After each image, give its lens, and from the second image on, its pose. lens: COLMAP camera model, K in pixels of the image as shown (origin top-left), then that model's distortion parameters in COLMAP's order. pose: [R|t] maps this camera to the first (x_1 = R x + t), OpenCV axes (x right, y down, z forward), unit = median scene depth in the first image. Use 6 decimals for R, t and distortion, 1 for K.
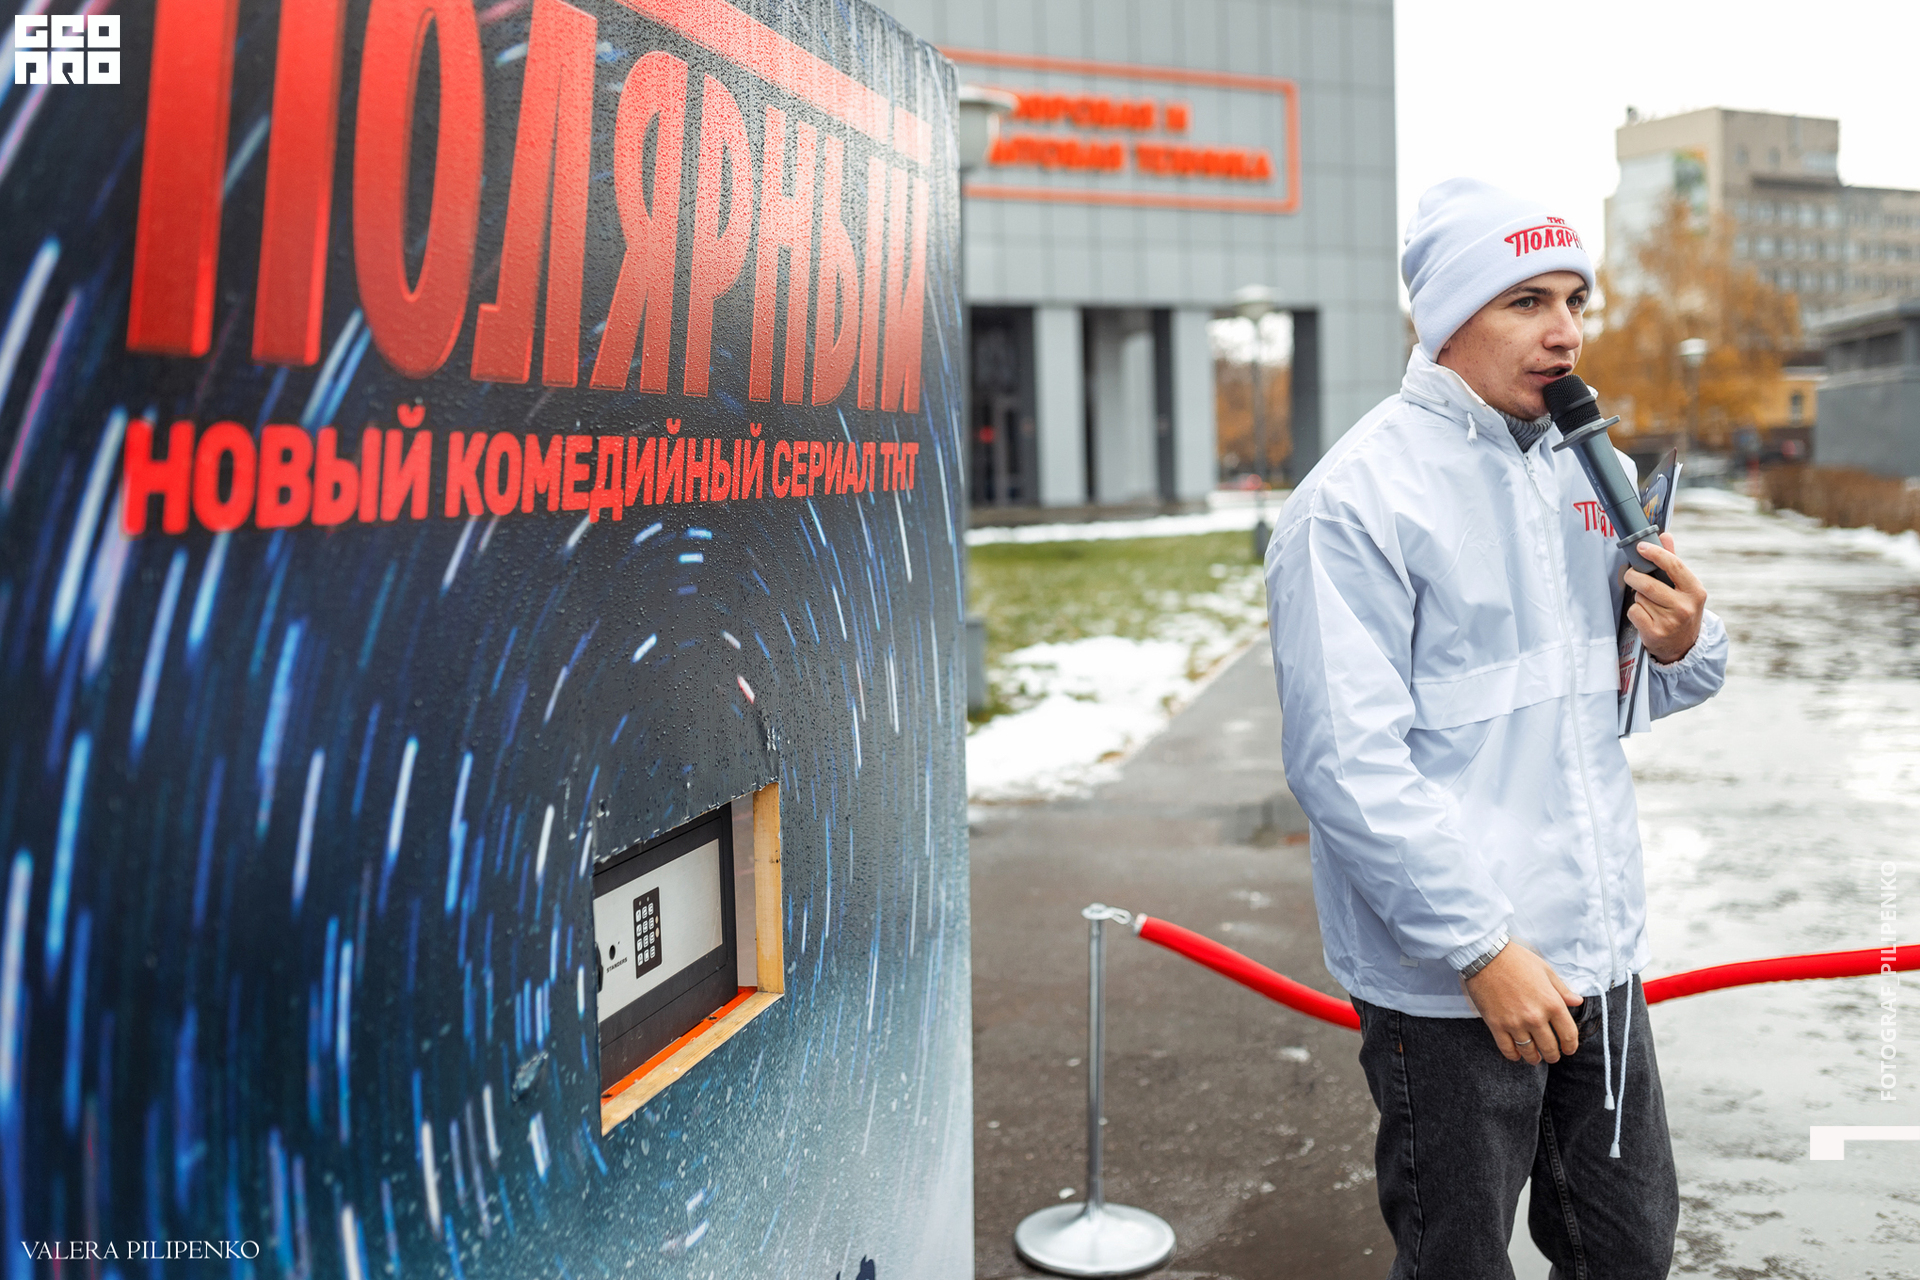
lens RADIAL K [[1871.7, 0, 842.7], [0, 1871.7, 650.8], [0, 0, 1]] dist [0.007865, 0.000000]
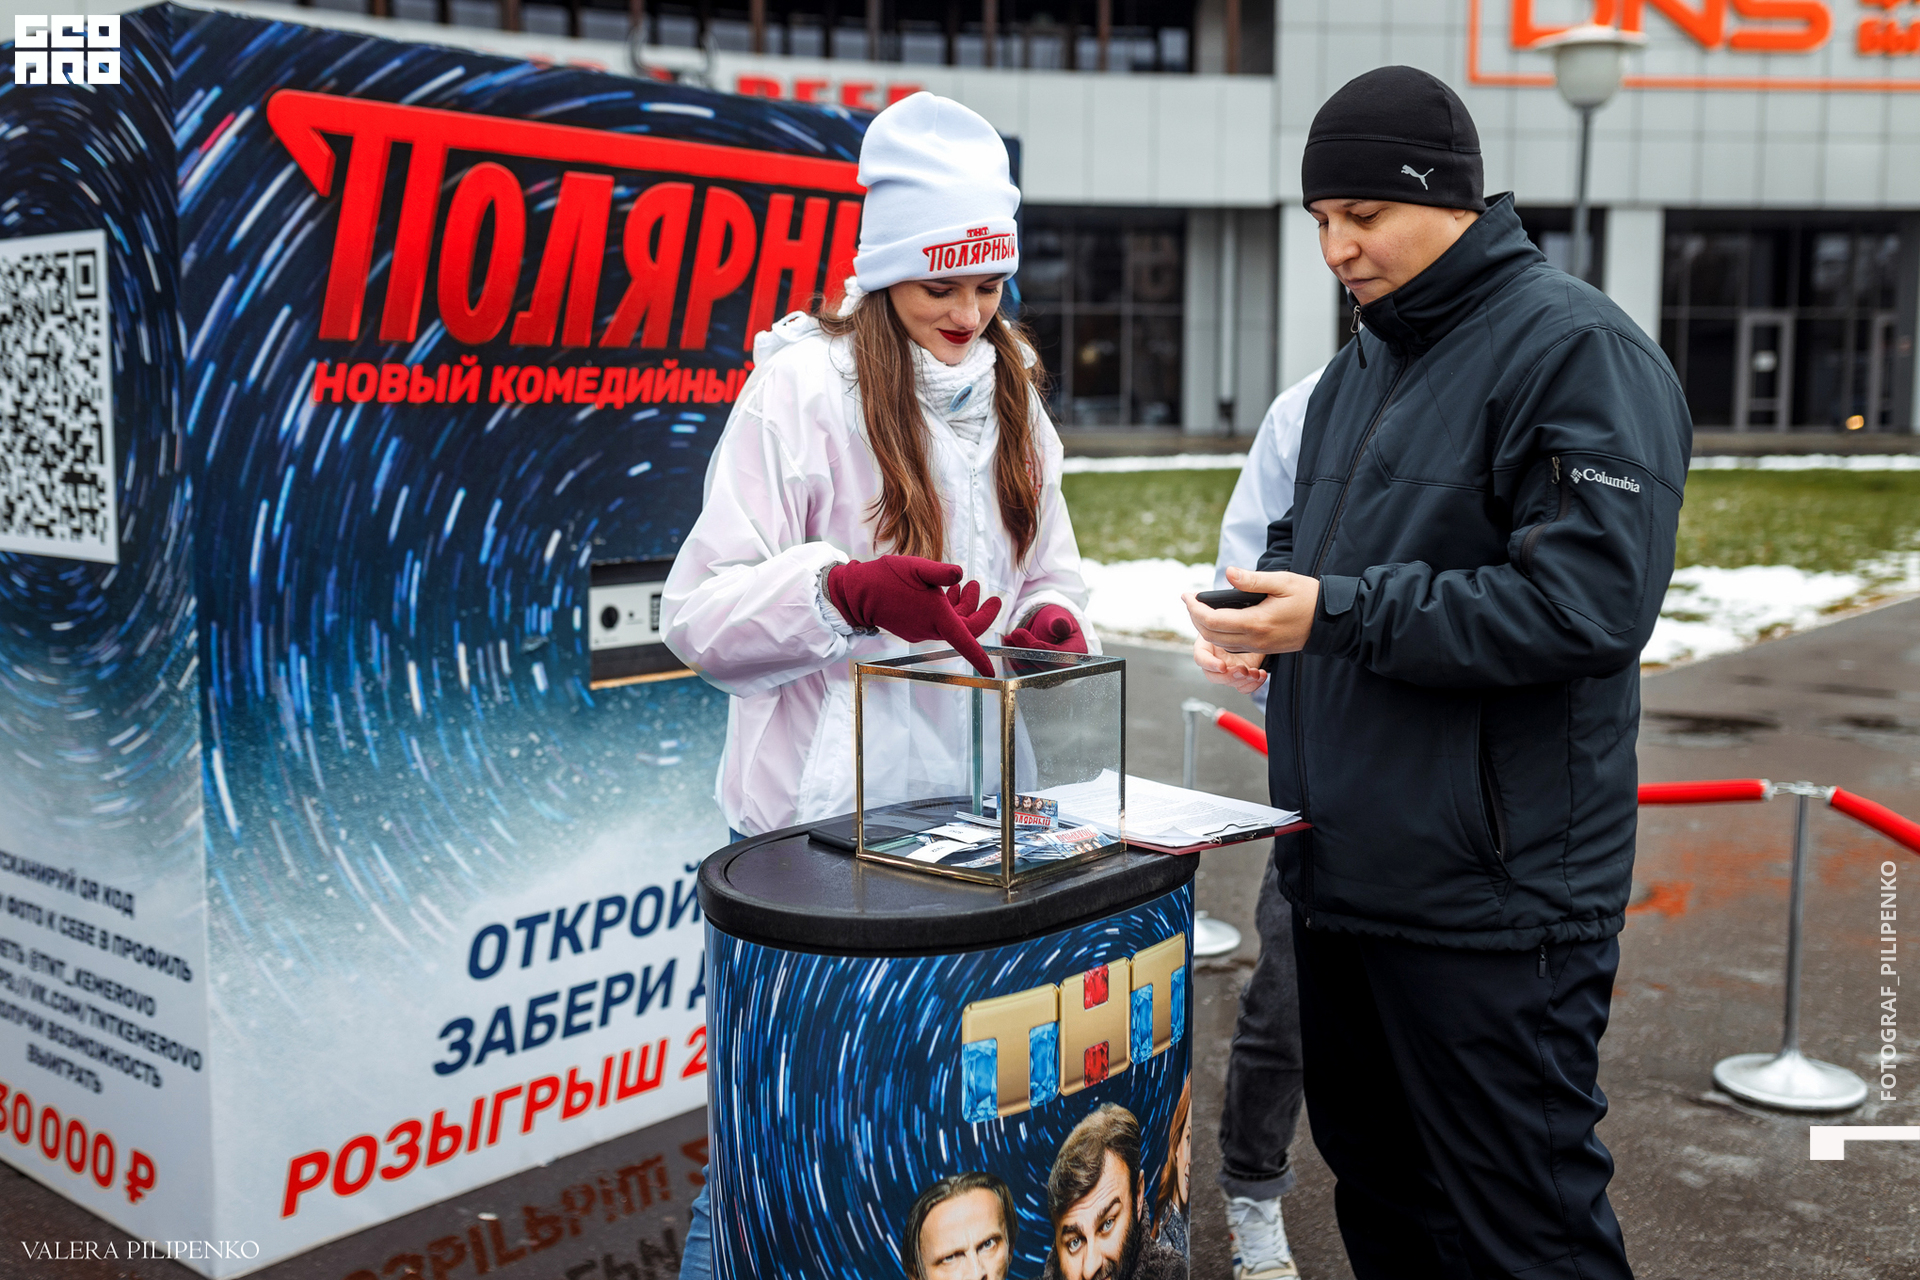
lens RADIAL K [[1955.1, 0, 928.6], [0, 1955.1, 626.9], [0, 0, 1]] dist [0.003397, 0.000000]
pose [[0.913558, 0.090384, -0.396537, 1.237109], [-0.076067, 0.995760, 0.051720, 0.042027], [0.399531, -0.017086, 0.916561, -1.024253]]
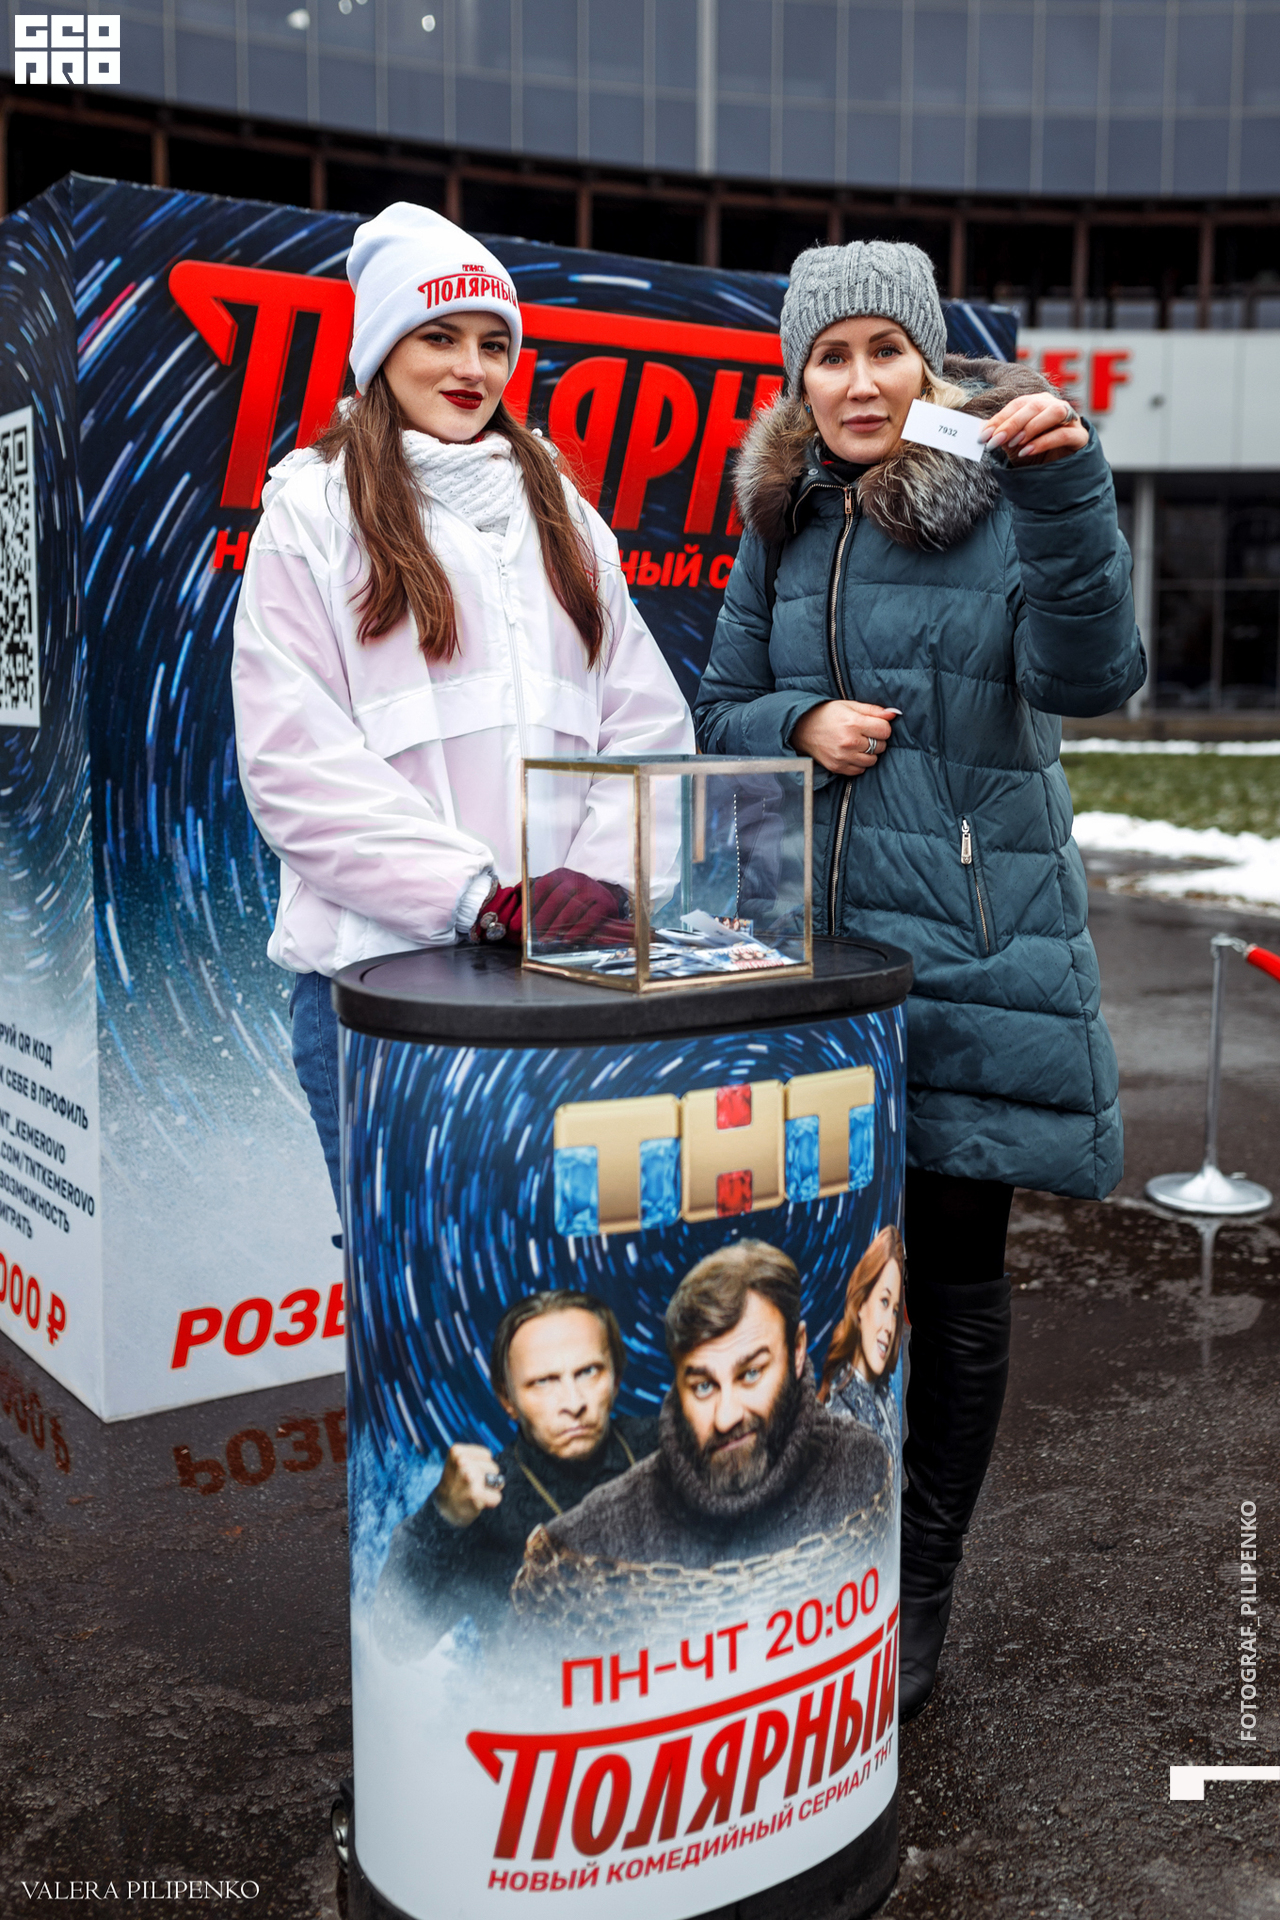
lens RADIAL K [[1955.1, 0, 635.7], [0, 1955.1, 932.3], [0, 0, 1]] dist [0.003397, 0.000000]
pose [[0.779672, 0.119281, -0.614723, 1.513728], [-0.090454, 0.992847, 0.077927, 0.149988], [0.619621, -0.005153, 0.784884, -0.748347]]
